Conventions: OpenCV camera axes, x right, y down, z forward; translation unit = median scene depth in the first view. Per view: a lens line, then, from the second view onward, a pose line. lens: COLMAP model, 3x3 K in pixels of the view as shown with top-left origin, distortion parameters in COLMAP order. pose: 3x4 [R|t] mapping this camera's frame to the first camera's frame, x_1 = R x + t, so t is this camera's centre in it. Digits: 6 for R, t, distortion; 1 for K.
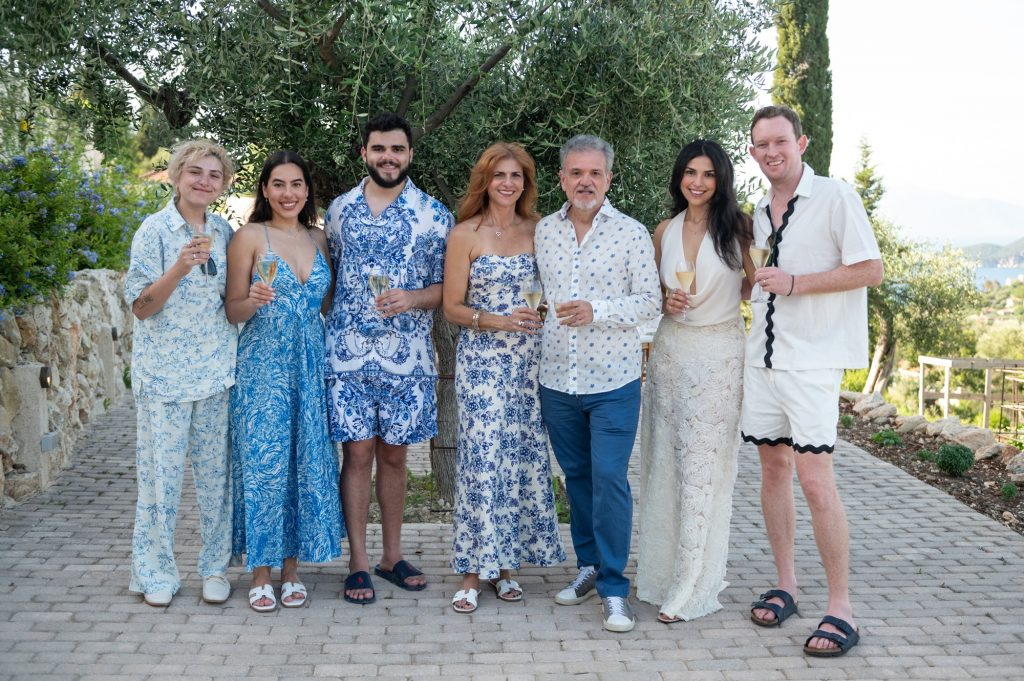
lens RADIAL K [[1479.7, 0, 508.0], [0, 1479.7, 351.4], [0, 0, 1]] dist [-0.002228, -0.002845]
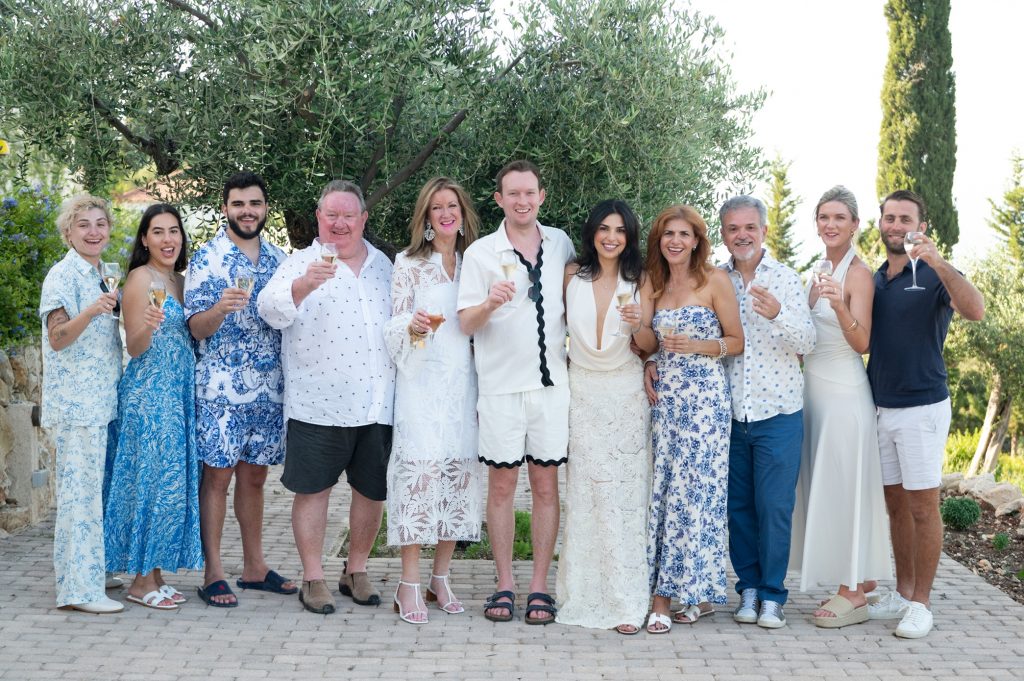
lens RADIAL K [[2150.4, 0, 469.6], [0, 2150.4, 361.9], [0, 0, 1]] dist [0.011995, -0.328743]
pose [[0.996625, 0.006114, -0.081866, 0.110595], [-0.008592, 0.999514, -0.029952, 0.022147], [0.081643, 0.030554, 0.996193, -0.469721]]
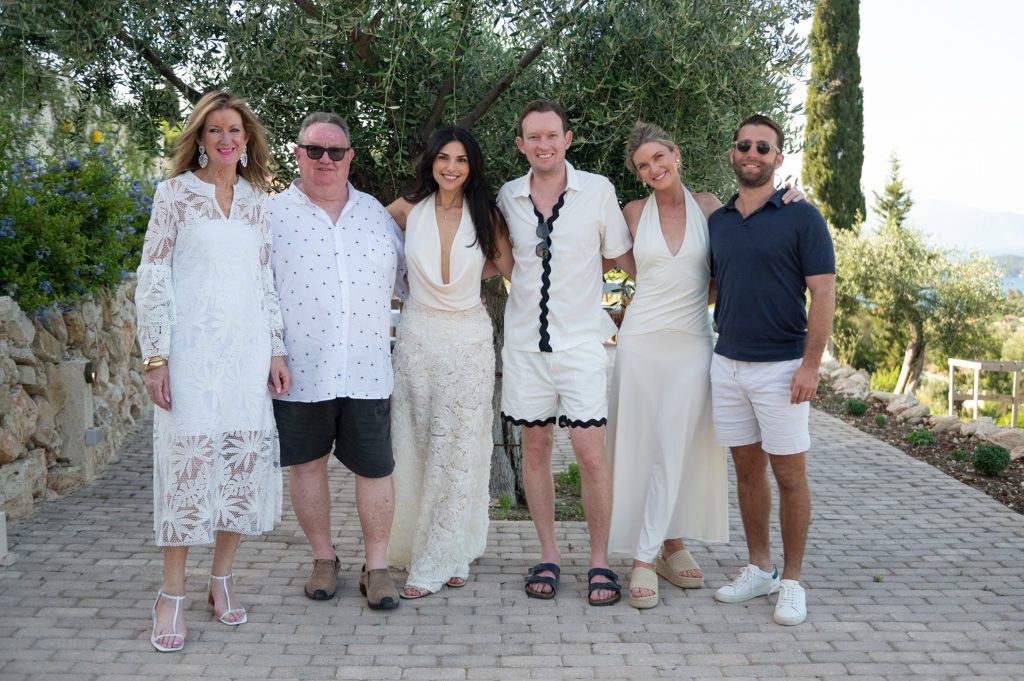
lens RADIAL K [[1356.3, 0, 512.0], [0, 1356.3, 340.5], [0, 0, 1]] dist [-0.006481, -0.029781]
pose [[0.999386, 0.003477, -0.034853, 0.010039], [-0.003896, 0.999921, -0.011949, 0.005271], [0.034809, 0.012077, 0.999321, 0.076895]]
